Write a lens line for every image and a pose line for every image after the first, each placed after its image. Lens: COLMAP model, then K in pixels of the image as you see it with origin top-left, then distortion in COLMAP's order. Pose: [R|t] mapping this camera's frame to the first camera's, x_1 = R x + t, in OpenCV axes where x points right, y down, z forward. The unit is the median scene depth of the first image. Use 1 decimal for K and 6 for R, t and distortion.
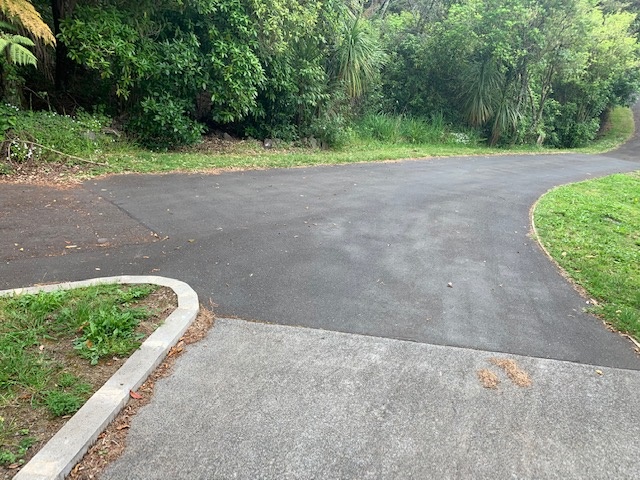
lens RADIAL K [[486.0, 0, 319.8], [0, 486.0, 238.3], [0, 0, 1]] dist [-0.000615, 0.000594]
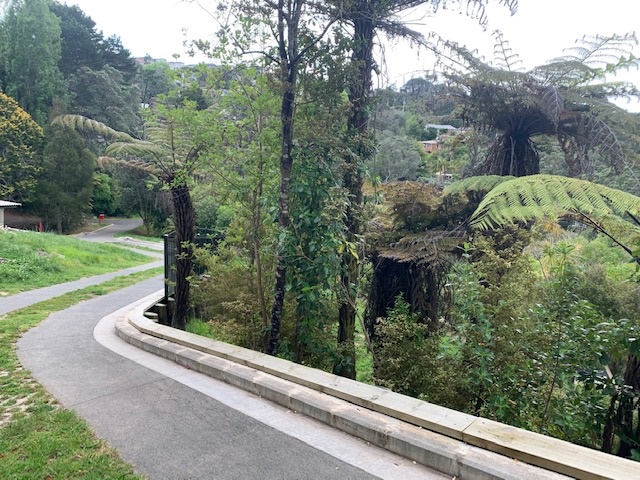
lens RADIAL K [[486.0, 0, 320.1], [0, 486.0, 239.9], [0, 0, 1]] dist [-0.000615, 0.000594]
pose [[0.946186, -0.051854, 0.319442, 0.360779], [0.106947, 0.981724, -0.157416, 1.373499], [-0.305441, 0.183108, 0.934440, -5.666823]]
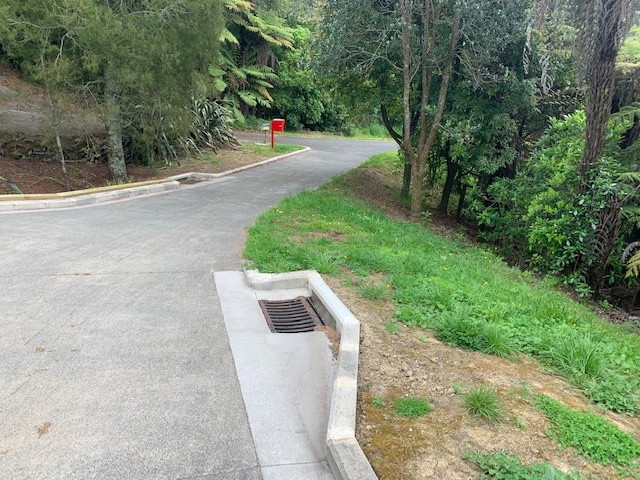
lens RADIAL K [[486.0, 0, 320.7], [0, 486.0, 241.4], [0, 0, 1]] dist [-0.000615, 0.000594]
pose [[0.993819, 0.051057, -0.098575, 0.186904], [-0.053105, 0.998422, -0.018269, 0.494541], [0.097486, 0.023391, 0.994962, -1.808173]]
